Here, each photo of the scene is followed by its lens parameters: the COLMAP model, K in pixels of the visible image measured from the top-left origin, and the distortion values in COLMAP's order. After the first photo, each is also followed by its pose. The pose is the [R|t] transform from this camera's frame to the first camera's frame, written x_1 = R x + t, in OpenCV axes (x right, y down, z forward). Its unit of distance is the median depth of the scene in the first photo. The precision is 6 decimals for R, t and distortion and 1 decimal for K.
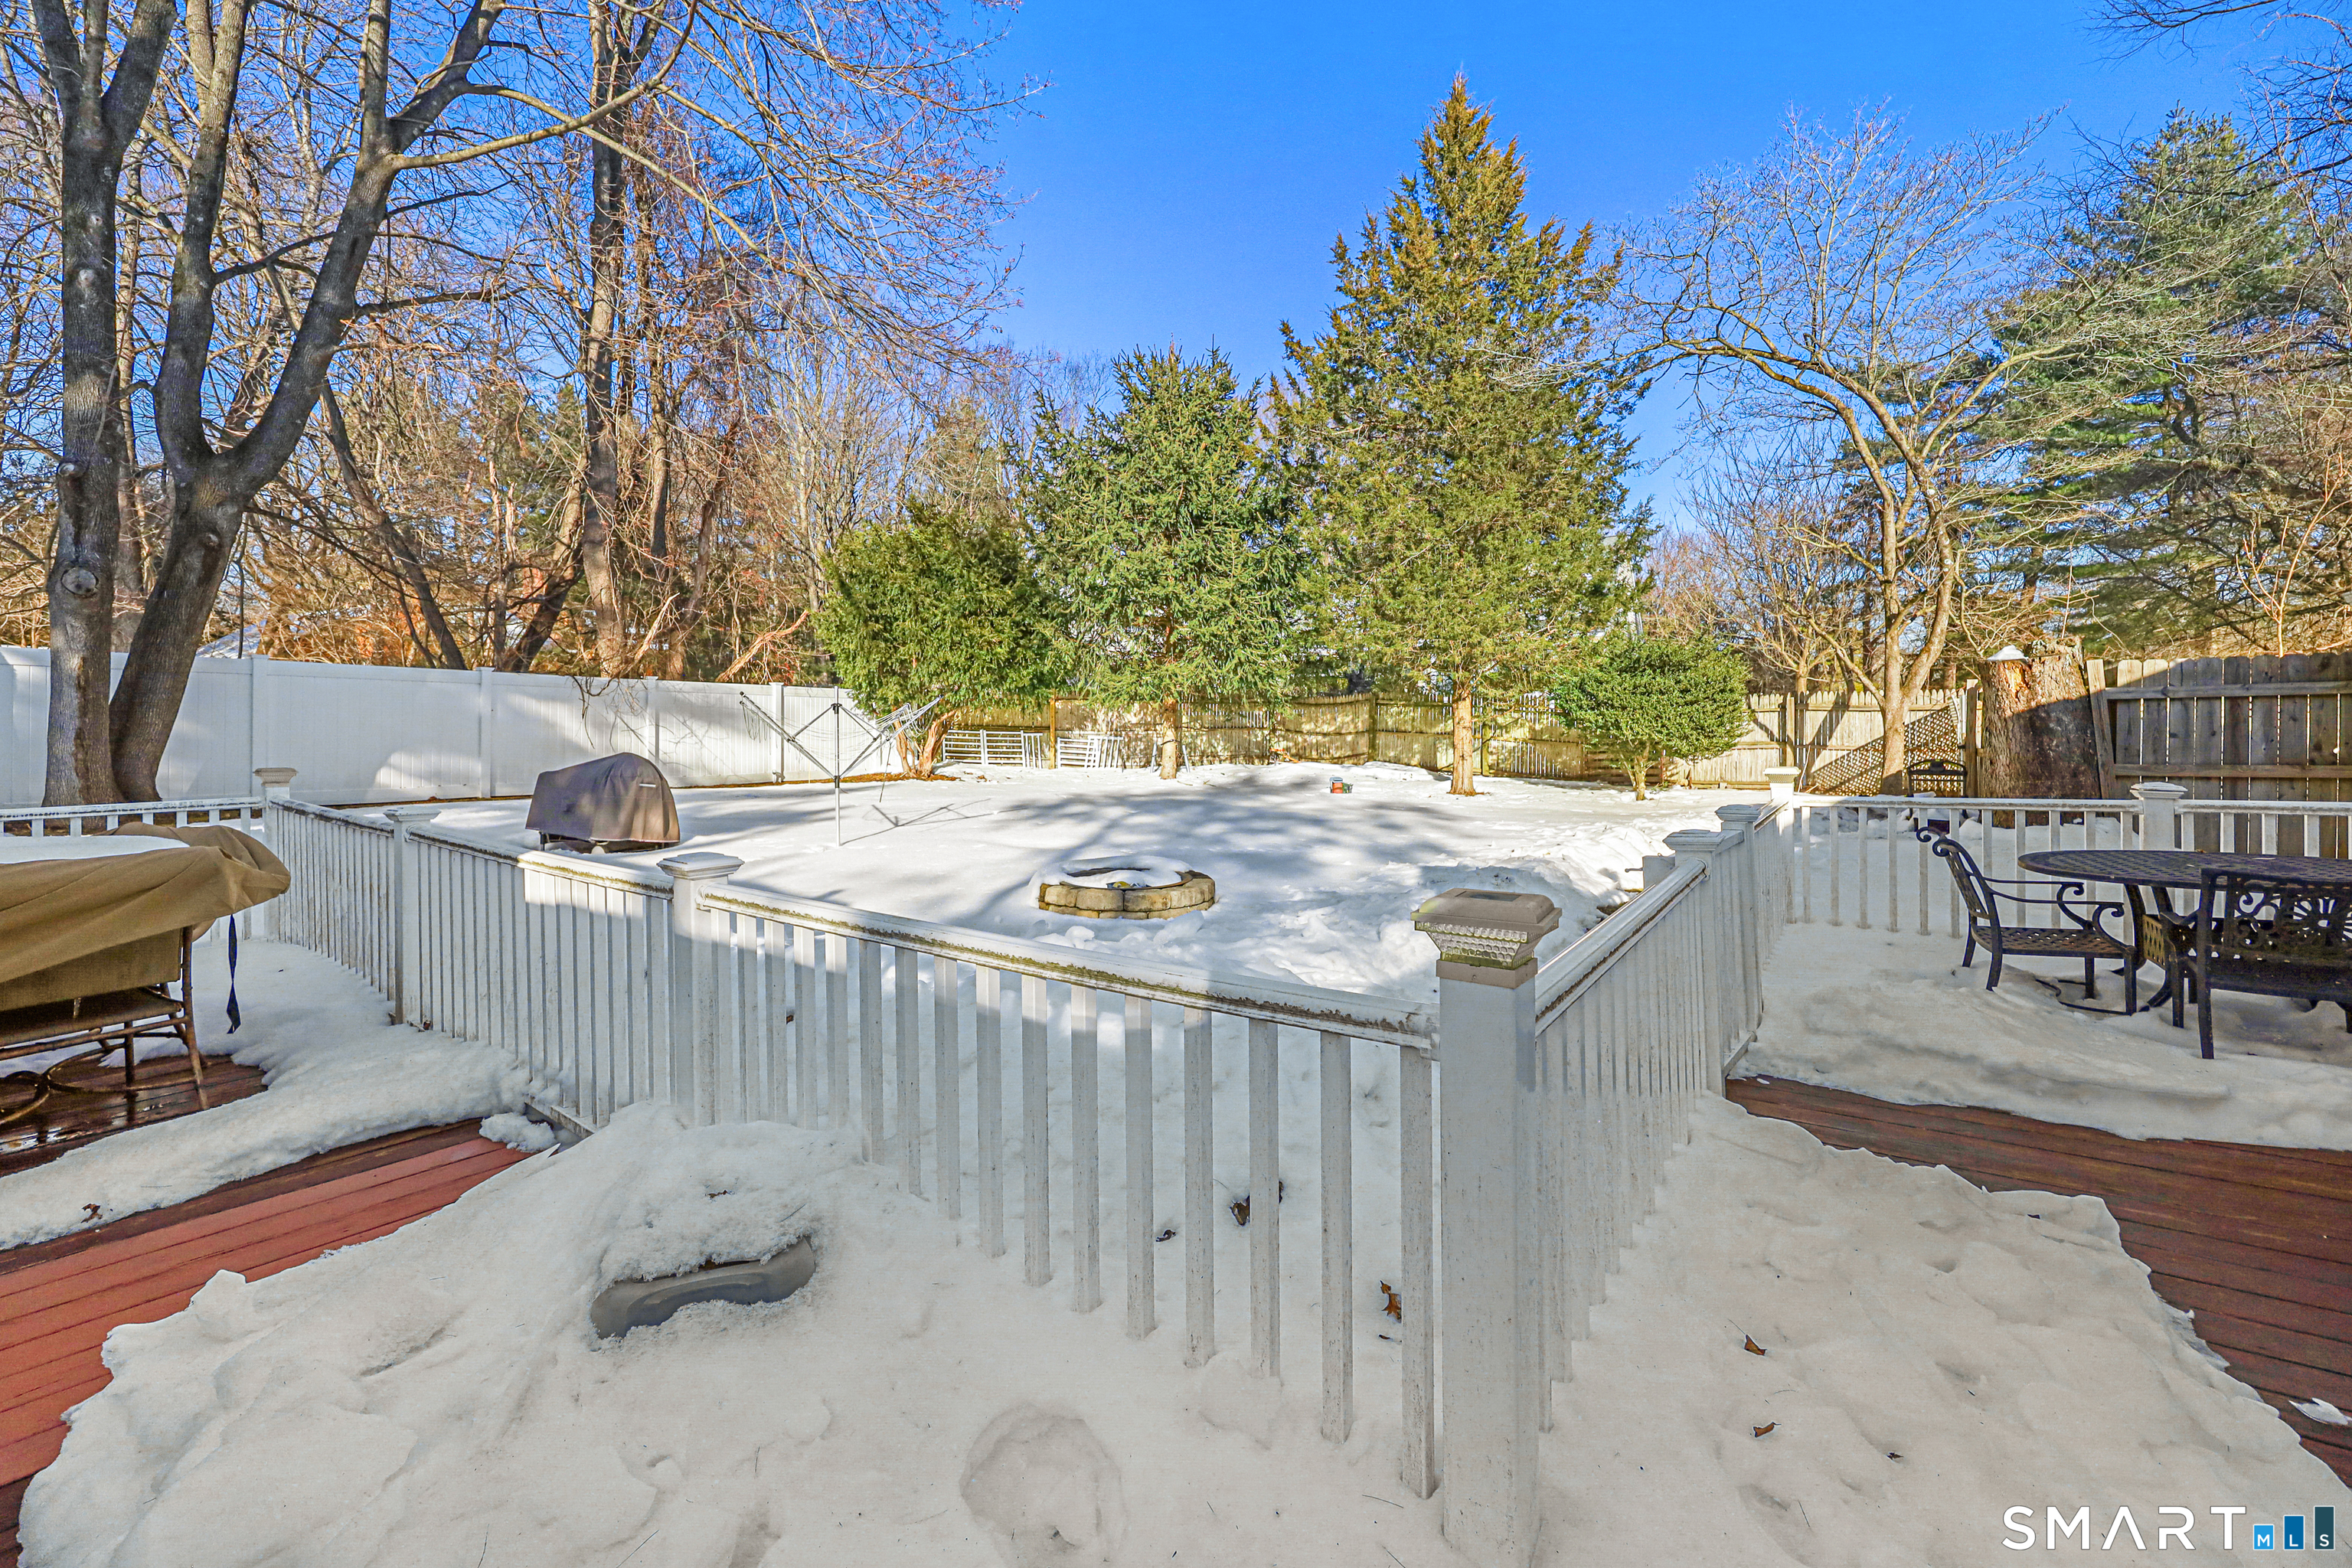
lens RADIAL K [[967.5, 0, 1181.9], [0, 967.5, 753.4], [0, 0, 1]] dist [-0.001672, 0.000172]
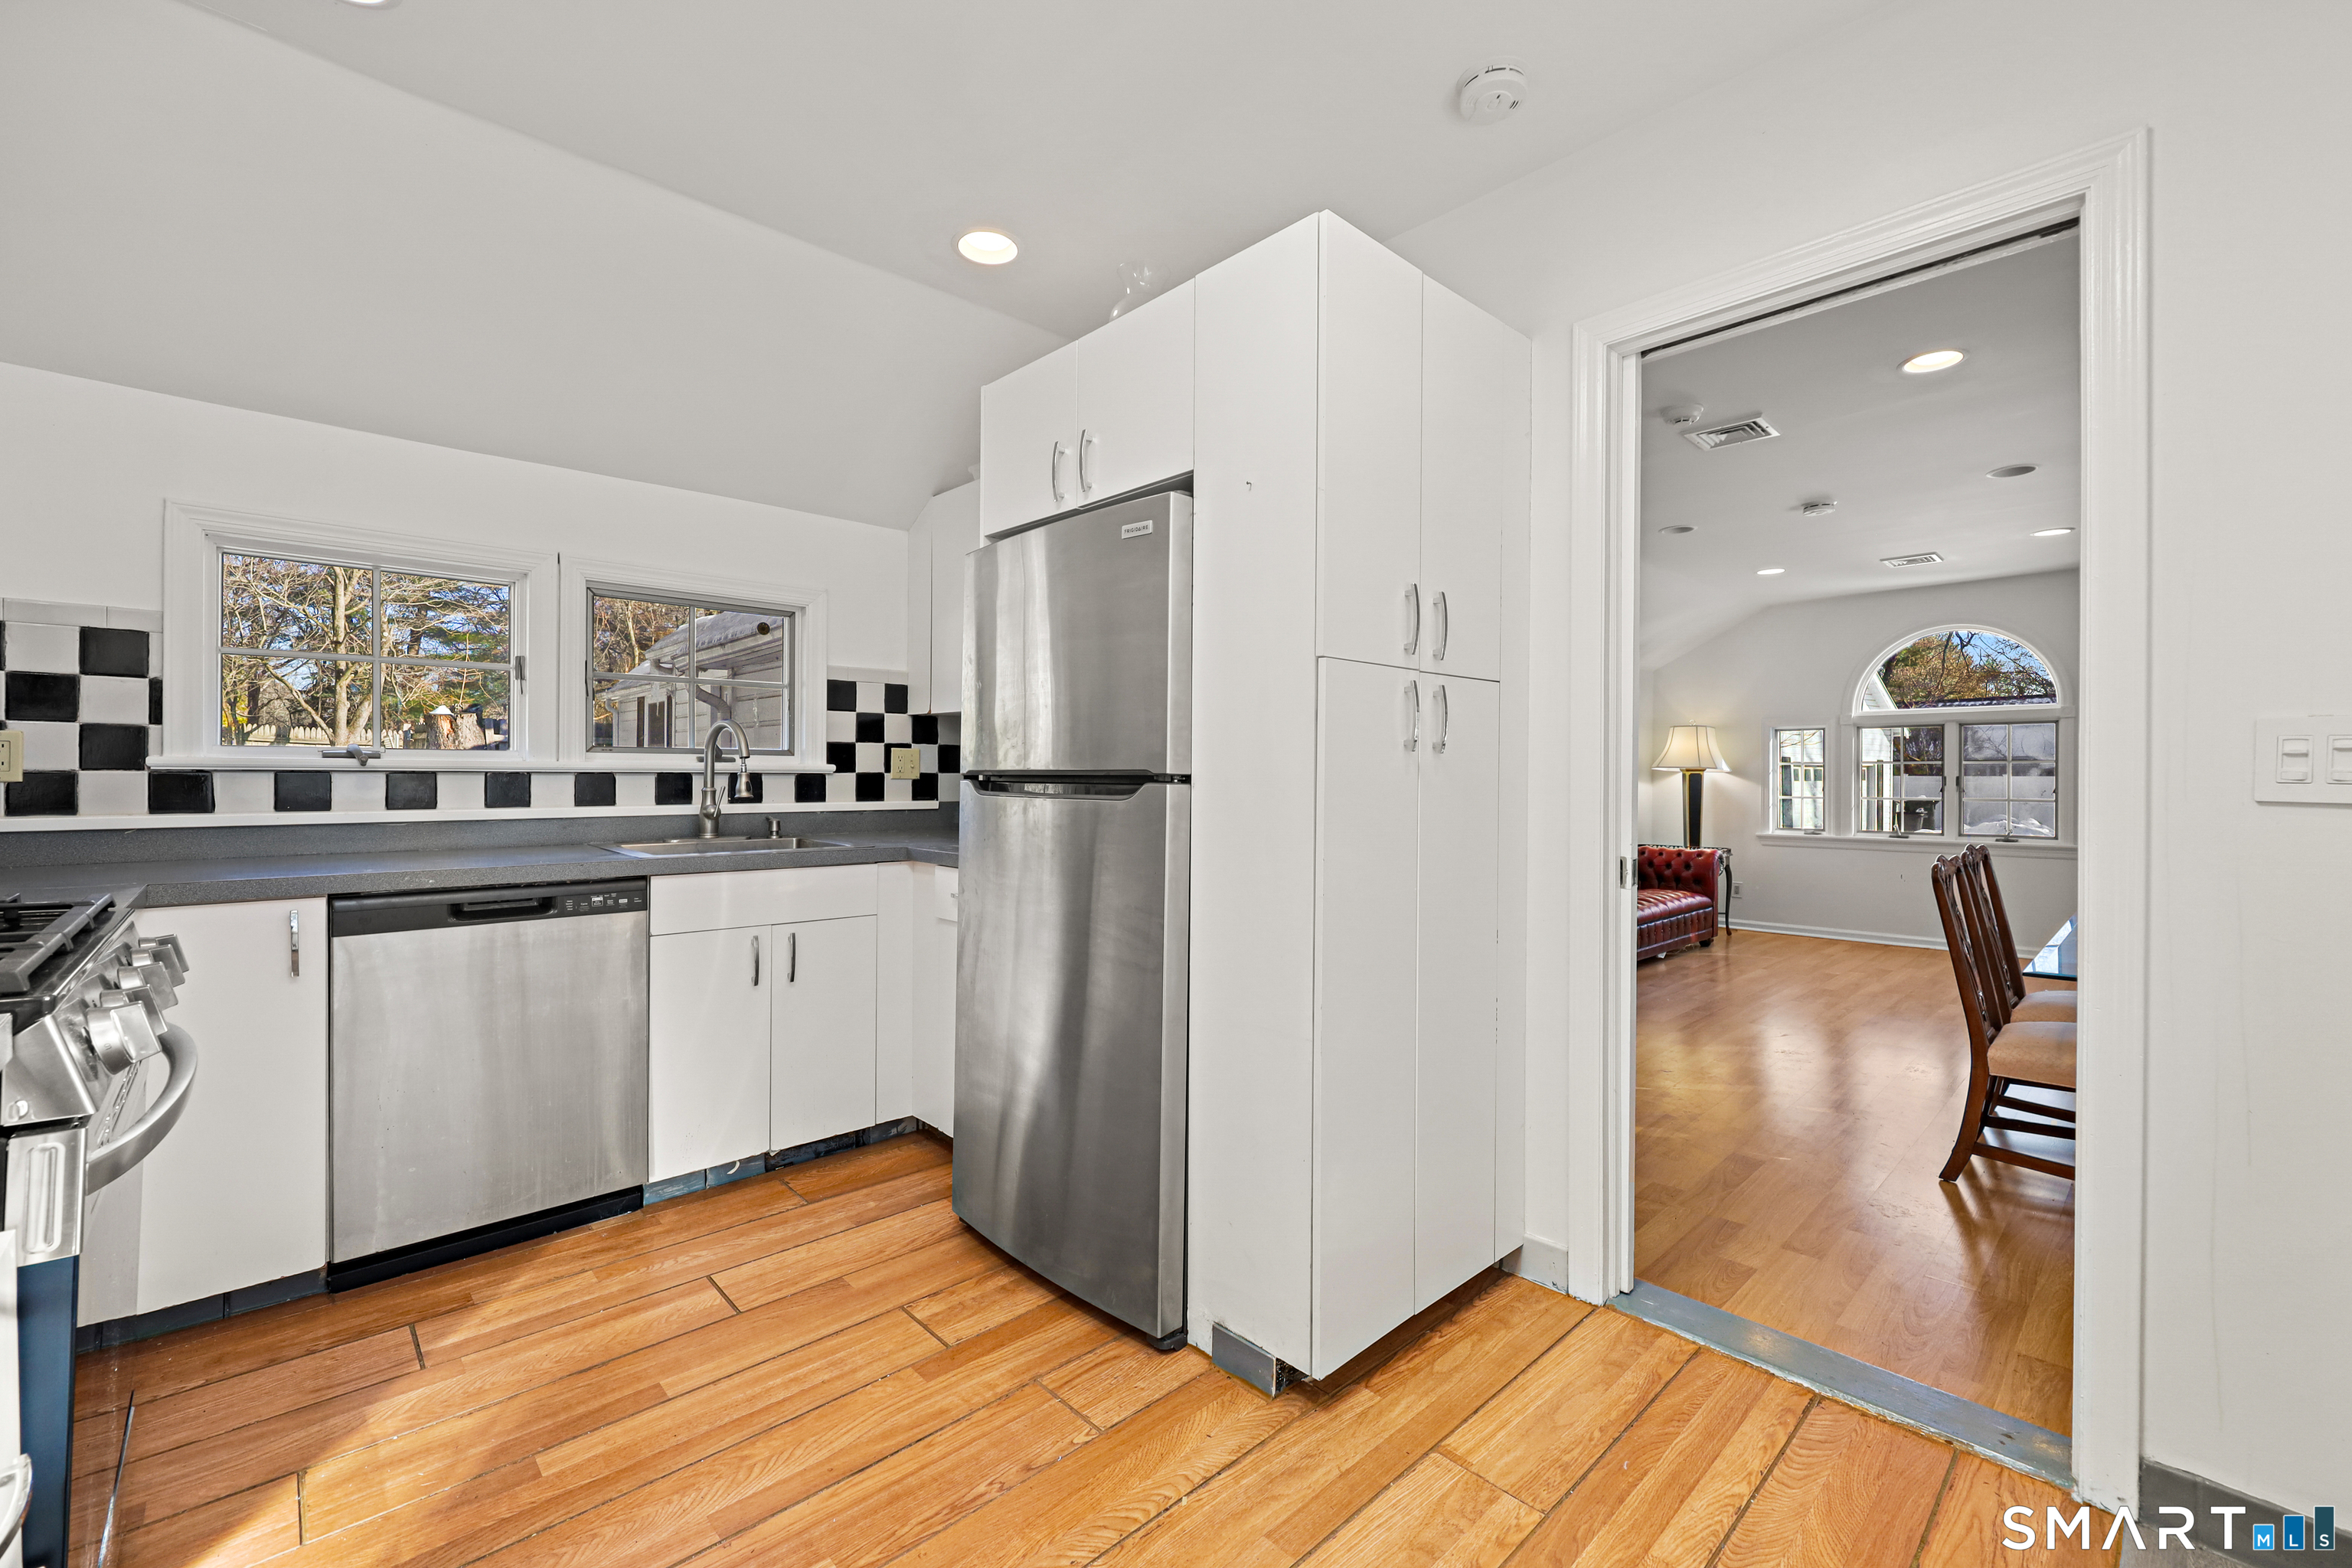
lens RADIAL K [[983.8, 0, 1162.9], [0, 983.8, 780.6], [0, 0, 1]] dist [-0.001382, -0.000206]
pose [[0.194123, 0.004593, 0.980966, -0.253973], [0.006778, 0.999959, -0.006024, 0.015232], [-0.980954, 0.007818, 0.194084, -0.241729]]
